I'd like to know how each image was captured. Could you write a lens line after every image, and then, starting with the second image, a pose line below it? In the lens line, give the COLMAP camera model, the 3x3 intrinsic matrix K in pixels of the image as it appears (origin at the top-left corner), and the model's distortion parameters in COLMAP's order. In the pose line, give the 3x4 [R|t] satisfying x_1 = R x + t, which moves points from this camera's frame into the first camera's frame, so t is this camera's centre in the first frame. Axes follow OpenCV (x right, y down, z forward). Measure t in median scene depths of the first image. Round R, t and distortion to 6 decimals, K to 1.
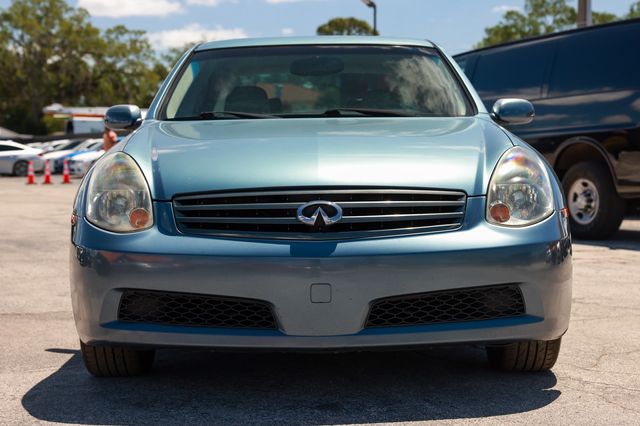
lens RADIAL K [[1176.6, 0, 320.0], [0, 1176.6, 213.0], [0, 0, 1]] dist [0.138486, -0.053008]
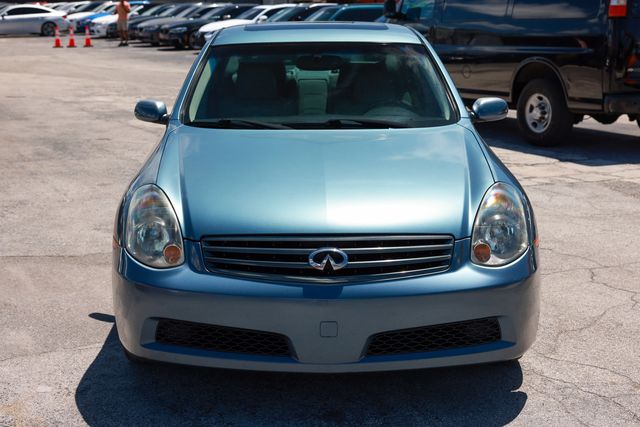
lens RADIAL K [[999.6, 0, 305.8], [0, 999.6, 213.3], [0, 0, 1]] dist [0.050305, 0.072322]
pose [[0.999949, 0.009707, 0.002794, -0.023439], [-0.010021, 0.988149, 0.153171, -0.178532], [-0.001274, -0.153191, 0.988196, 0.030274]]
